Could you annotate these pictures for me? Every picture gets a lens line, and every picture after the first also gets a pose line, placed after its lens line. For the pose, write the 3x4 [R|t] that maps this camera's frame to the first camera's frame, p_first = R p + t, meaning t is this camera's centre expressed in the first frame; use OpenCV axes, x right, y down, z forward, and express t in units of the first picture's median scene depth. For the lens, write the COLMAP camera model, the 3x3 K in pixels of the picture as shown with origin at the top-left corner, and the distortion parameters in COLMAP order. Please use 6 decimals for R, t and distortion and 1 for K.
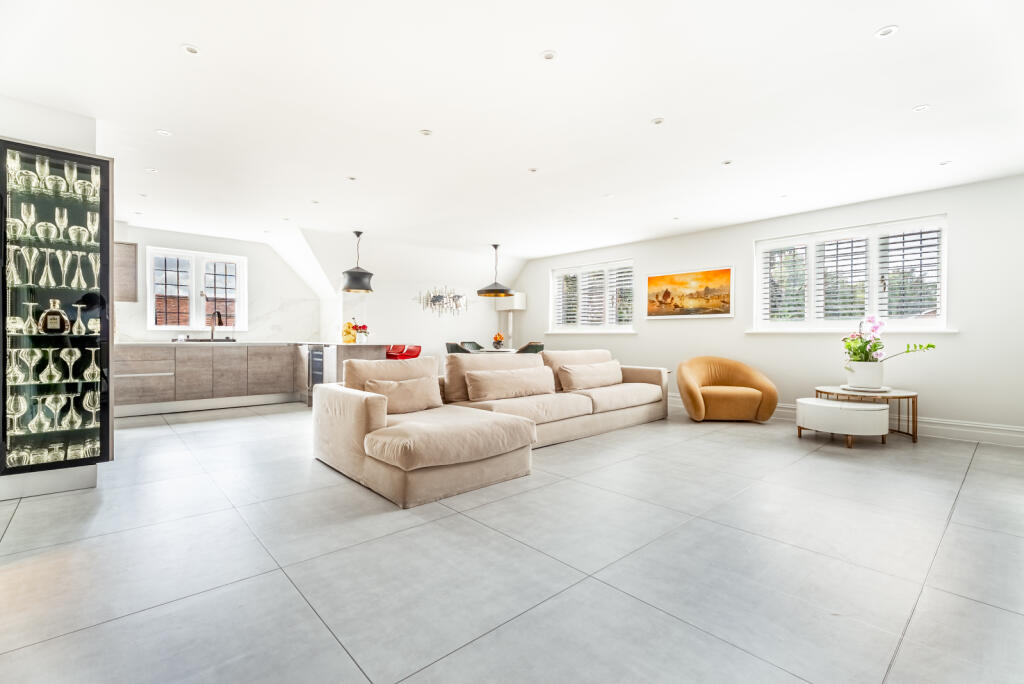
lens RADIAL K [[461.6, 0, 507.6], [0, 461.6, 338.2], [0, 0, 1]] dist [0.001527, 0.000420]
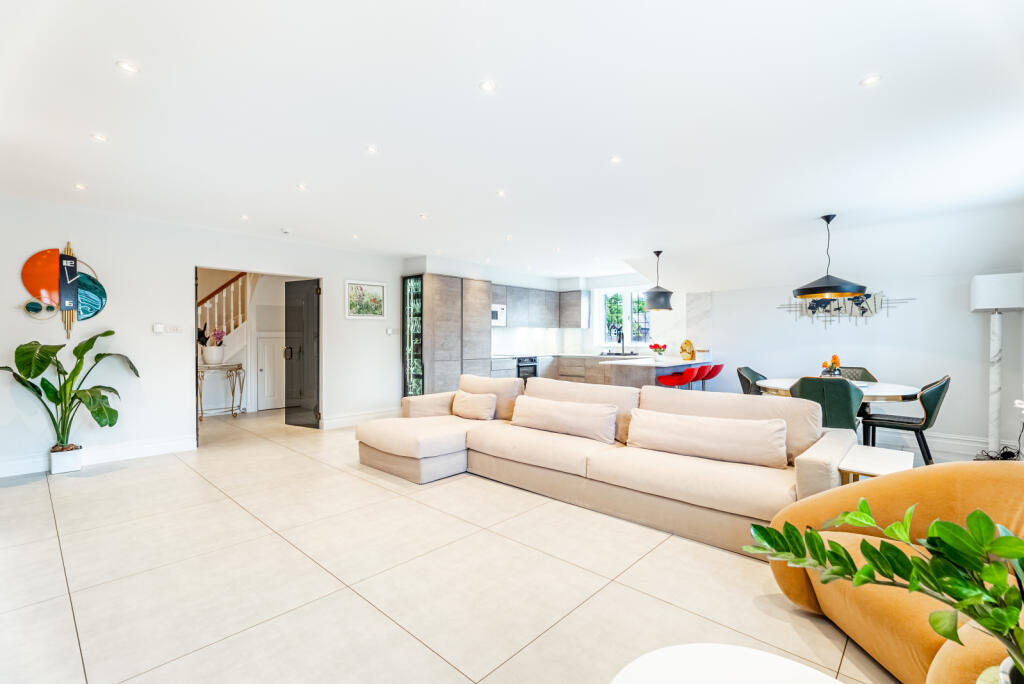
lens RADIAL K [[461.6, 0, 507.6], [0, 461.6, 338.2], [0, 0, 1]] dist [0.001527, 0.000420]
pose [[0.099906, -0.005429, -0.994982, 0.611236], [-0.007247, 0.999955, -0.006184, -0.028871], [0.994970, 0.007829, 0.099862, 0.546154]]
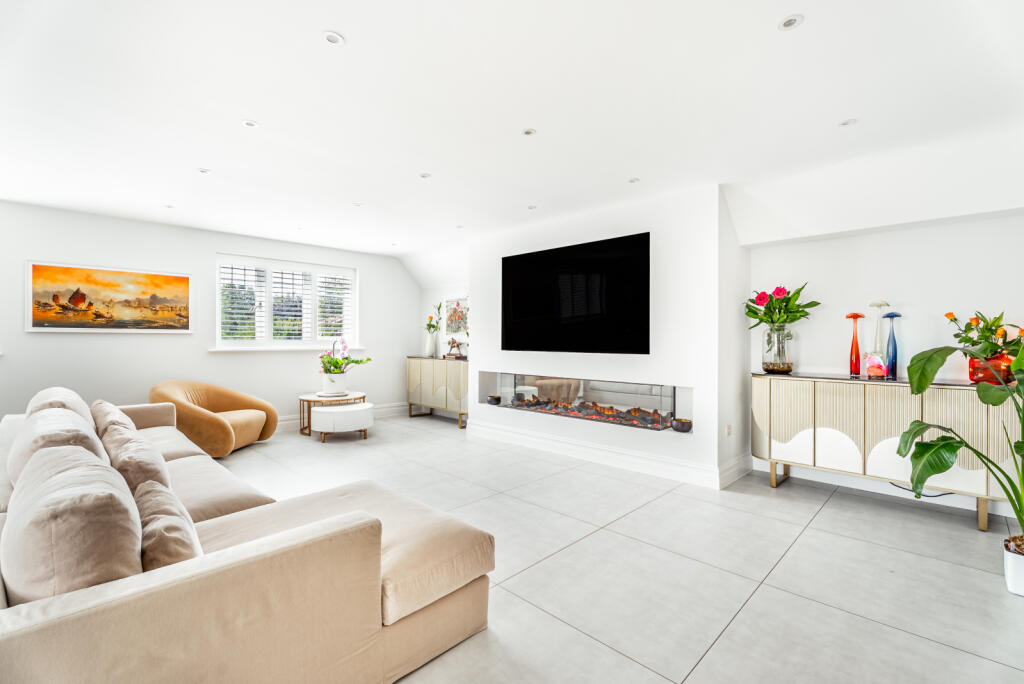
lens RADIAL K [[456.4, 0, 529.6], [0, 456.4, 337.6], [0, 0, 1]] dist [-0.001077, 0.000177]
pose [[-0.087997, 0.000720, 0.996120, -0.378433], [0.003012, 0.999995, -0.000457, -0.032642], [-0.996116, 0.002960, -0.087999, 0.399305]]
